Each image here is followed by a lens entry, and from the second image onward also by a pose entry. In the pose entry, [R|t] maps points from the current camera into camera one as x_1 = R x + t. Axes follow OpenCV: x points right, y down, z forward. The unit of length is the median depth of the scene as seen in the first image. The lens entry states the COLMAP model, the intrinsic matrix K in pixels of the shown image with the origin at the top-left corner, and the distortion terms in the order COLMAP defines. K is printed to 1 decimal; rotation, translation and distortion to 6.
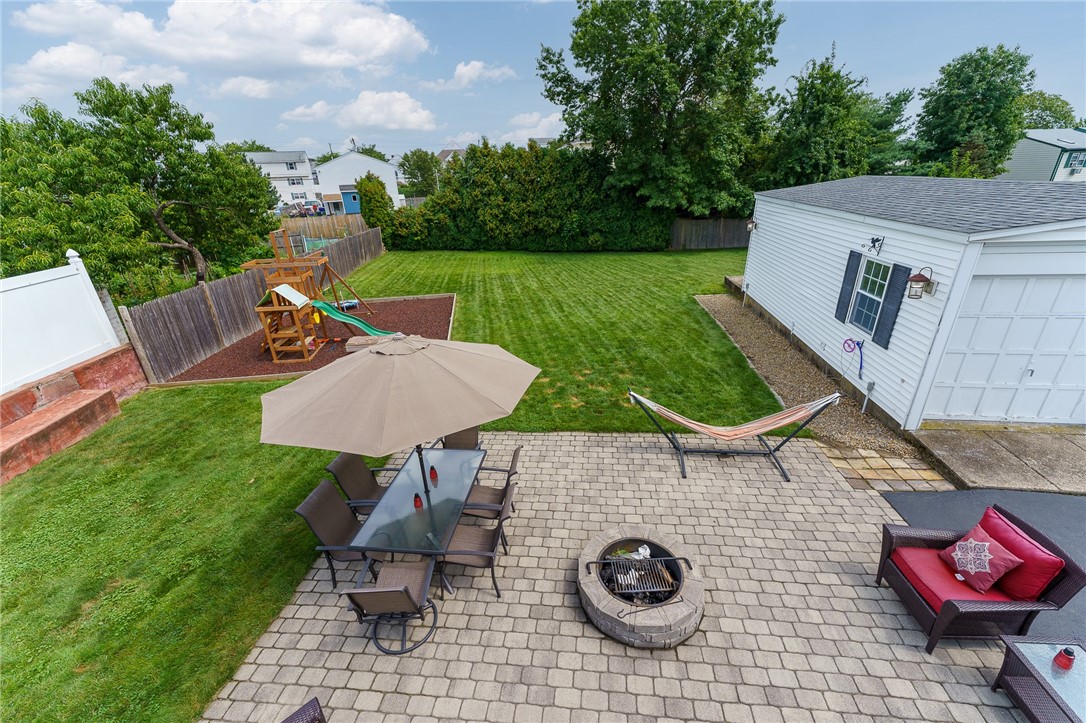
lens RADIAL K [[434.5, 0, 543.8], [0, 434.5, 361.0], [0, 0, 1]] dist [0.001614, 0.000523]
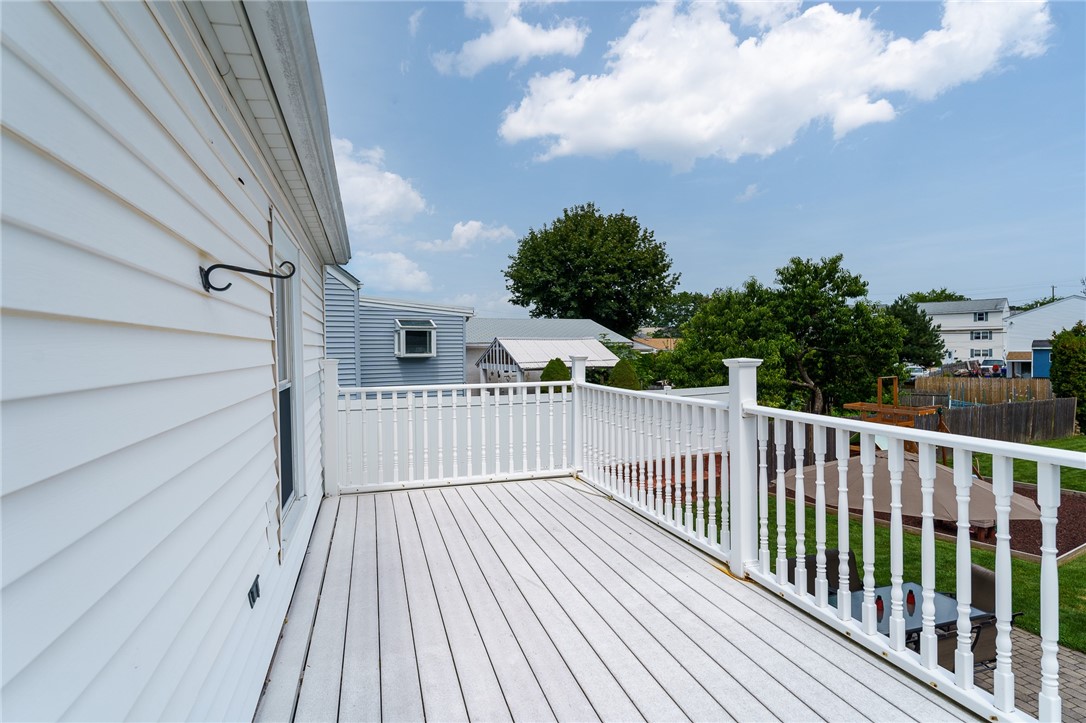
lens RADIAL K [[586.0, 0, 543.0], [0, 586.0, 361.5], [0, 0, 1]] dist [-0.005382, -0.000796]
pose [[0.413155, 0.052882, -0.909124, 0.221950], [-0.358437, 0.927173, -0.108961, 0.077796], [0.837154, 0.370882, 0.402021, -0.171848]]
